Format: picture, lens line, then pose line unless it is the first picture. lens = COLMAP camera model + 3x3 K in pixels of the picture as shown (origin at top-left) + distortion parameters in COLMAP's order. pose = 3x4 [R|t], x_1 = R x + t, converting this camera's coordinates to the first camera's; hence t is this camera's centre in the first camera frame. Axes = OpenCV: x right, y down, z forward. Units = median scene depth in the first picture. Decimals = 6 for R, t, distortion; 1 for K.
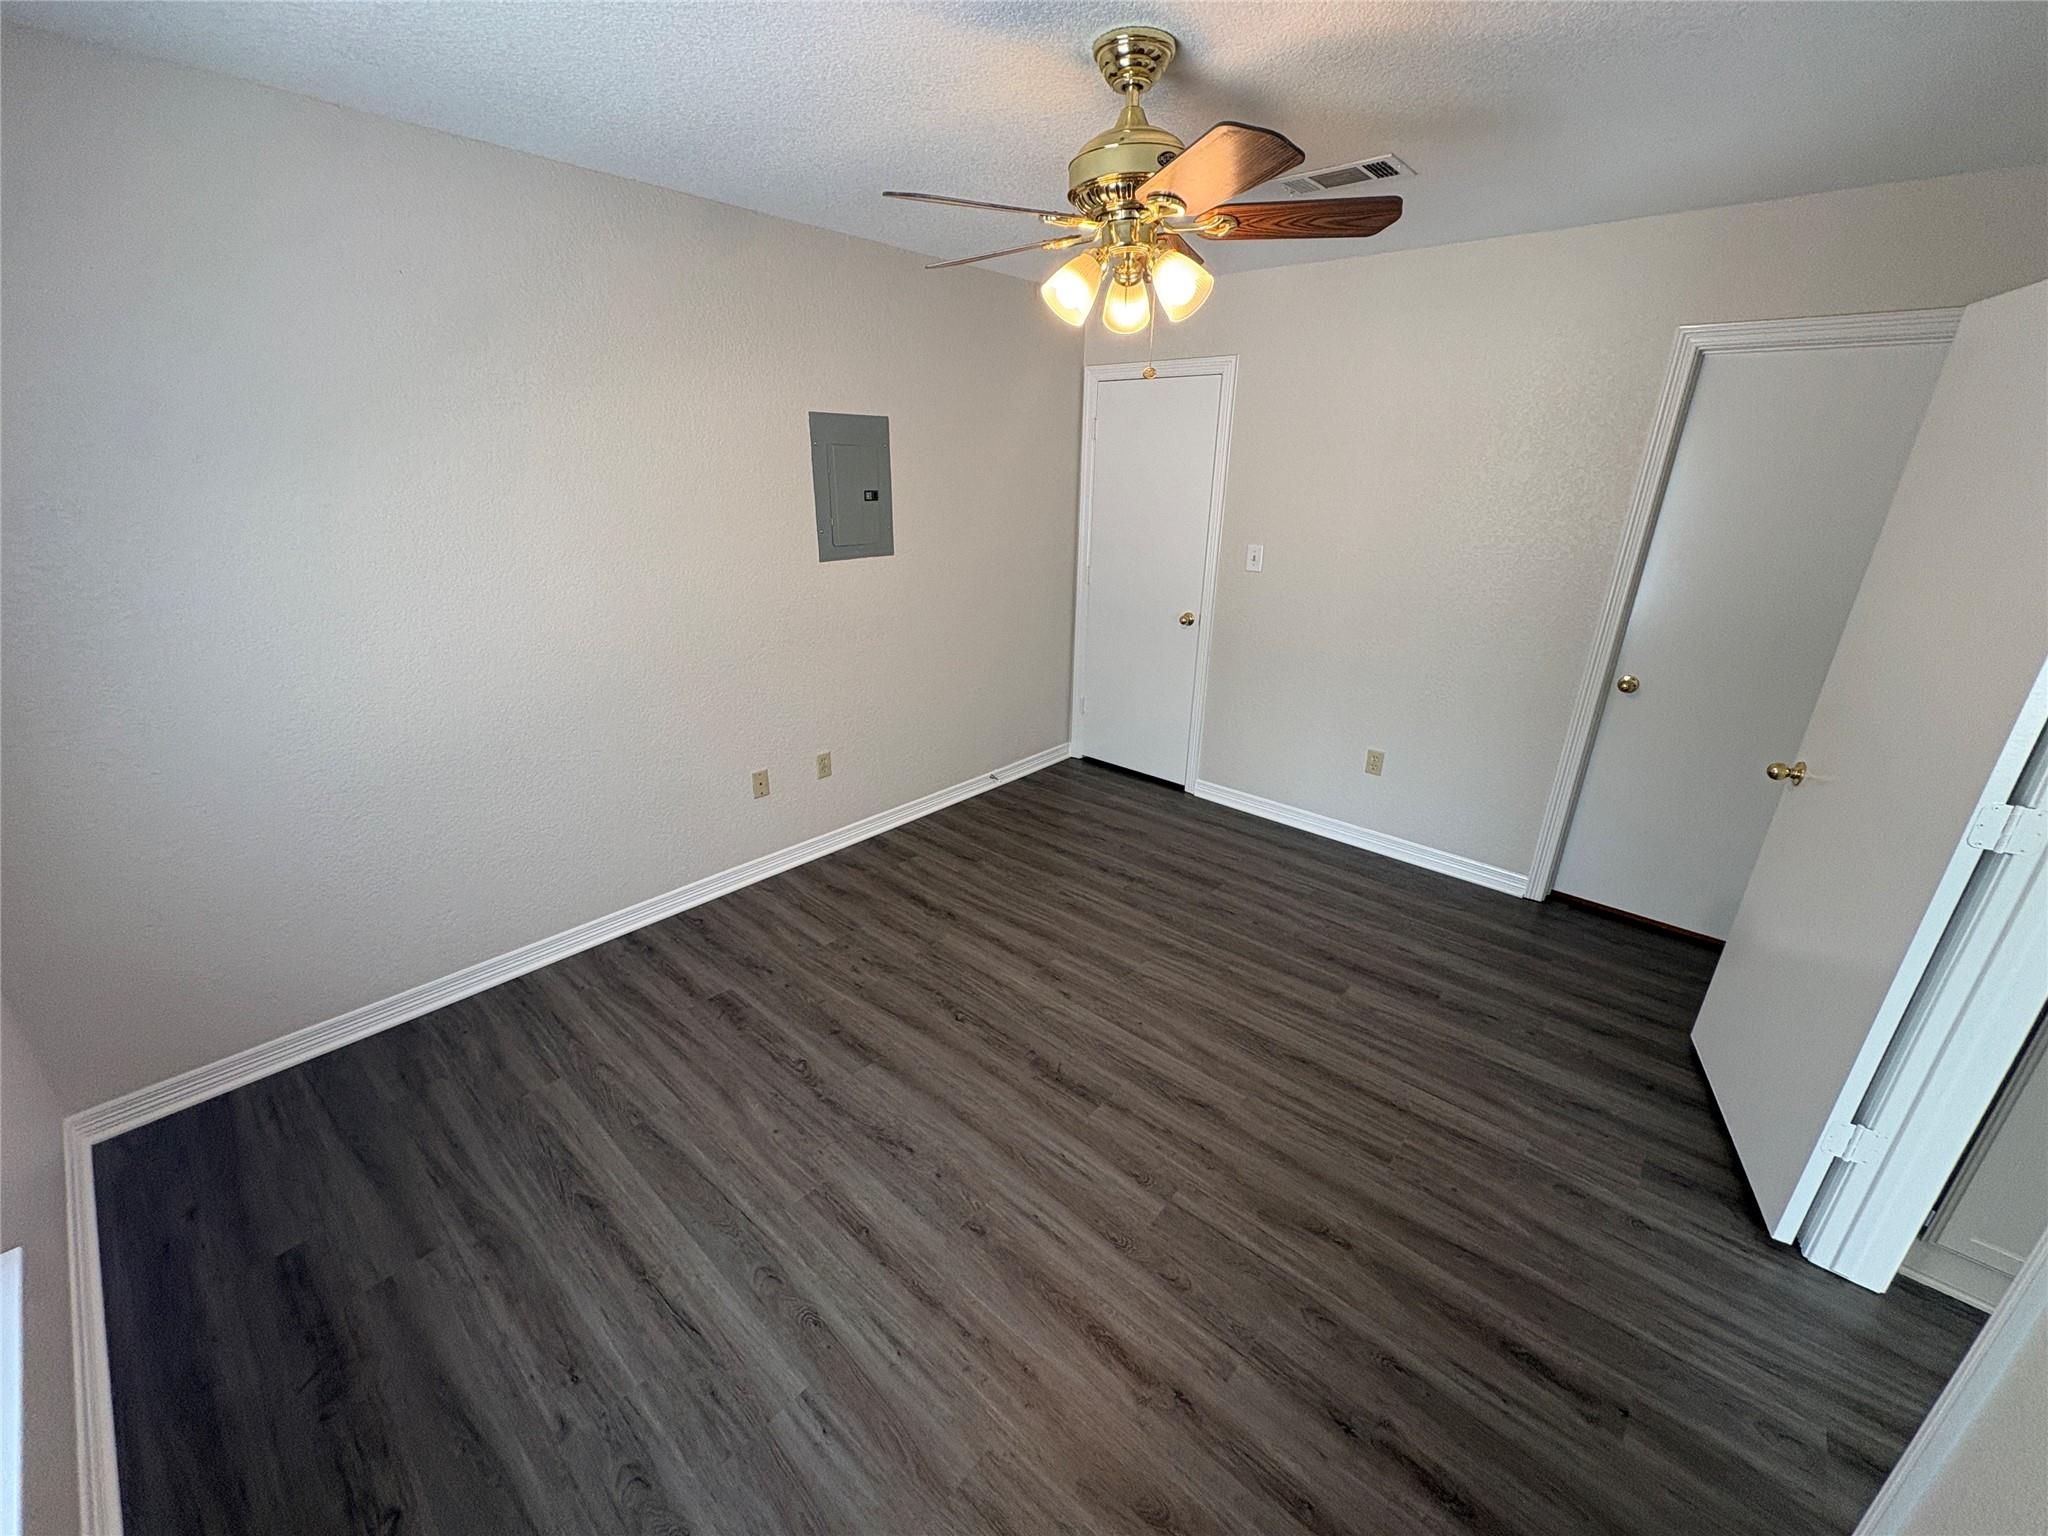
lens RADIAL K [[815.5, 0, 1023.9], [0, 815.5, 770.0], [0, 0, 1]] dist [-0.002842, -0.000946]
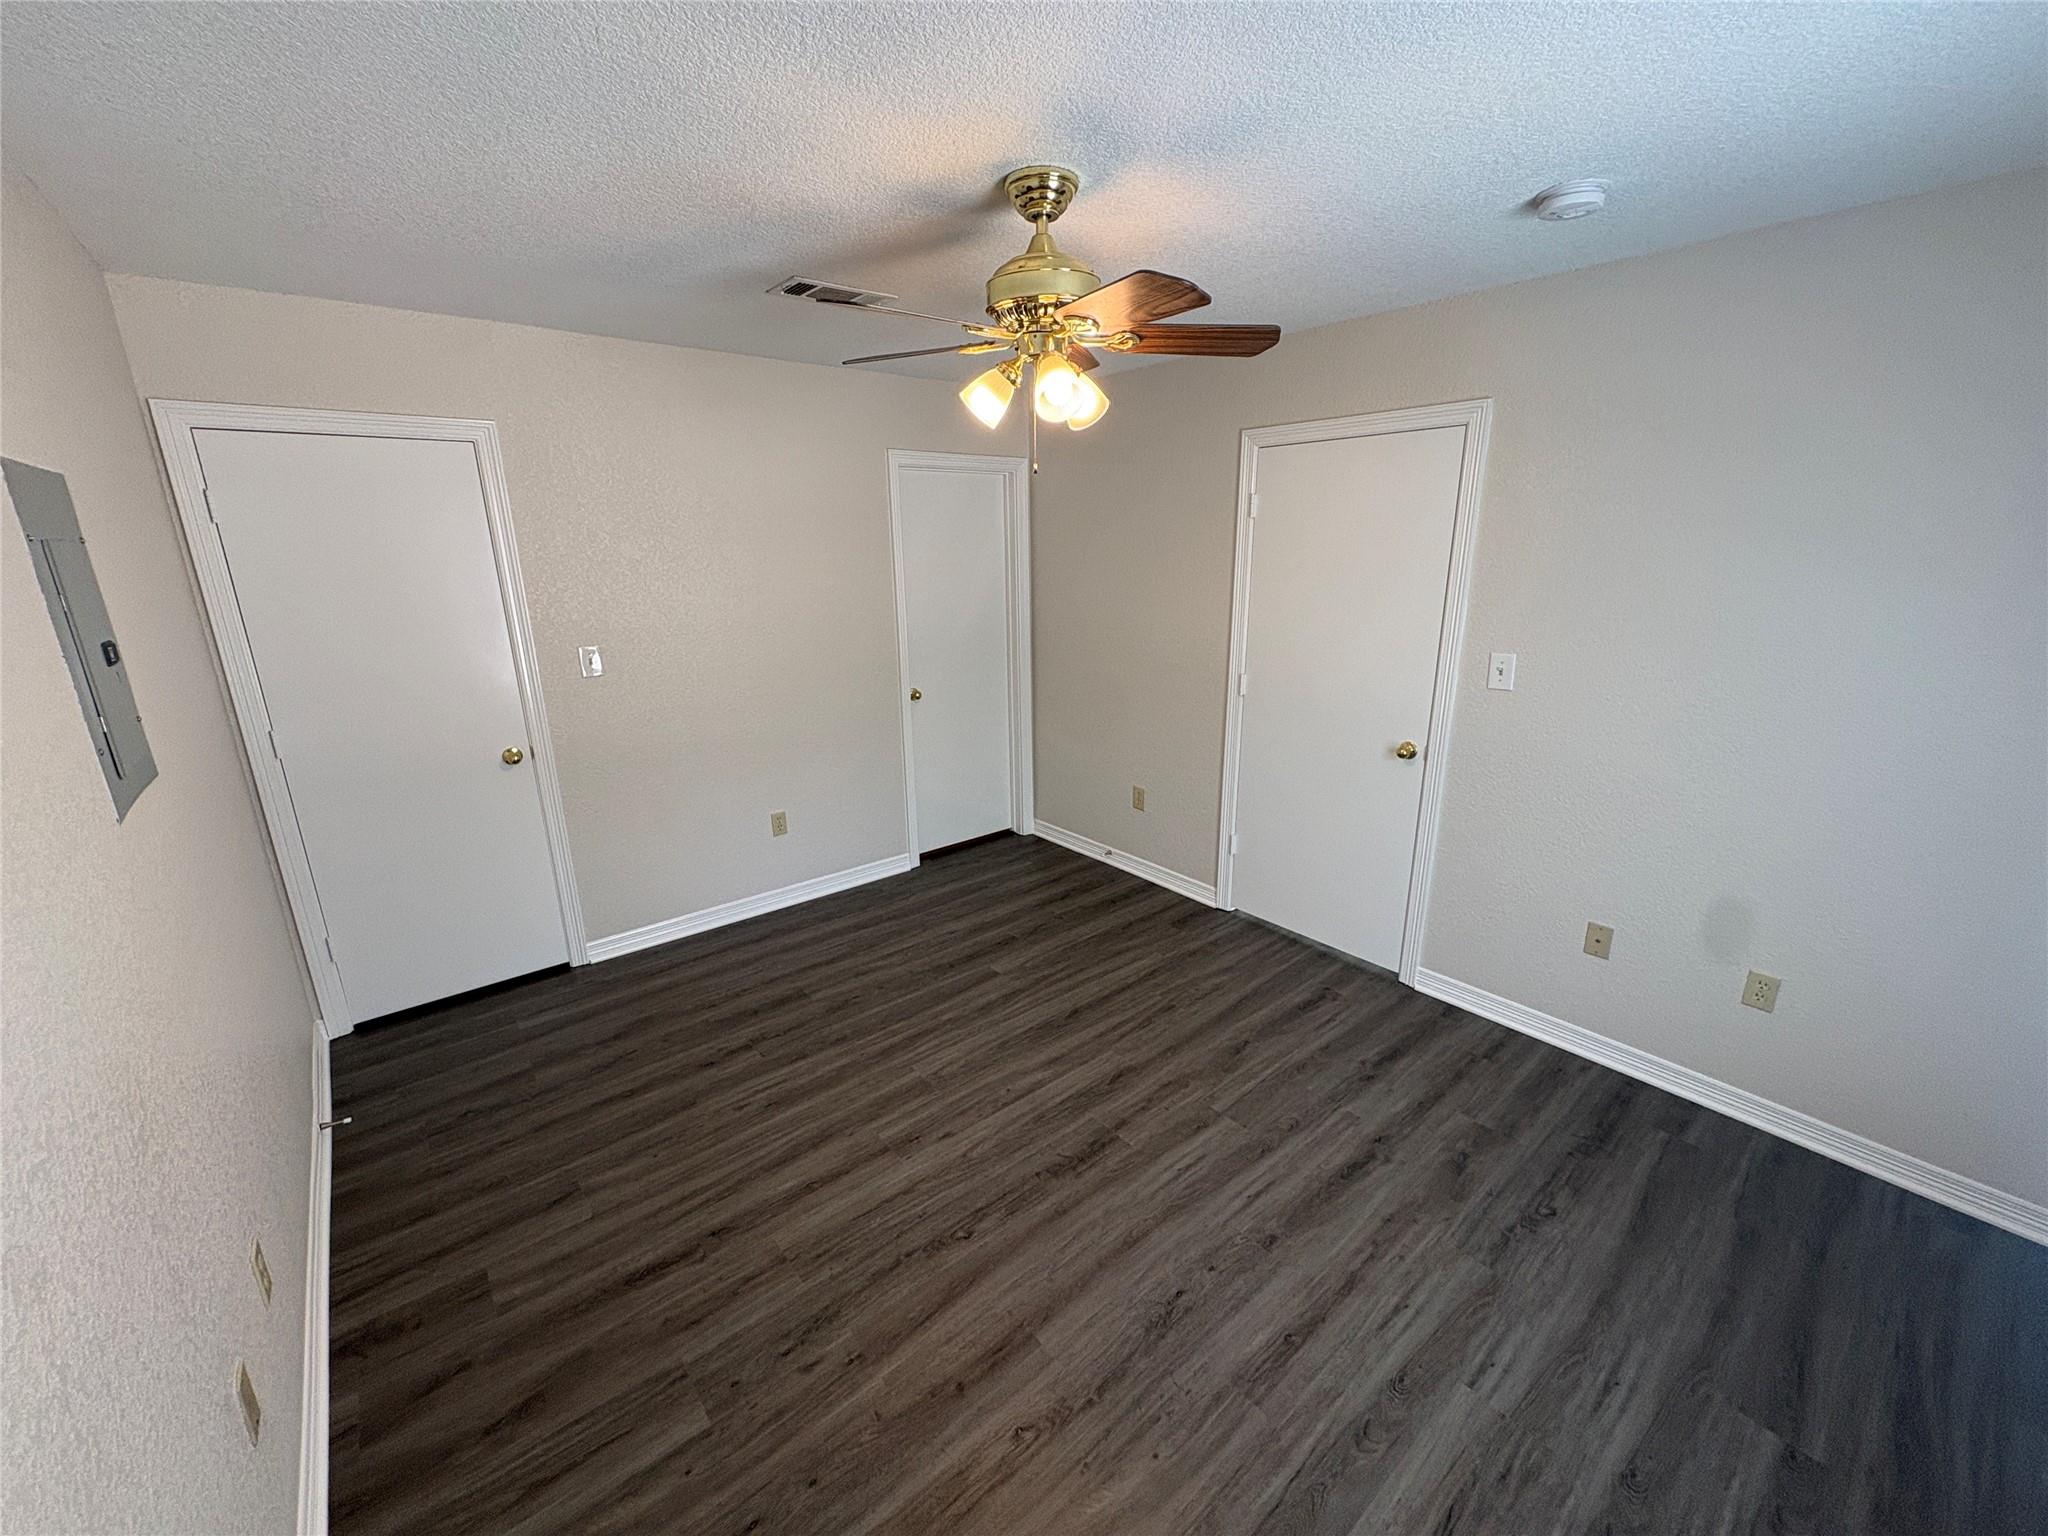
lens RADIAL K [[815.5, 0, 1024.7], [0, 815.5, 766.8], [0, 0, 1]] dist [-0.002842, -0.000946]
pose [[0.153739, -0.282301, 0.946927, -0.735936], [0.368316, 0.905629, 0.210191, -0.268976], [-0.916901, 0.316453, 0.243206, 0.652039]]
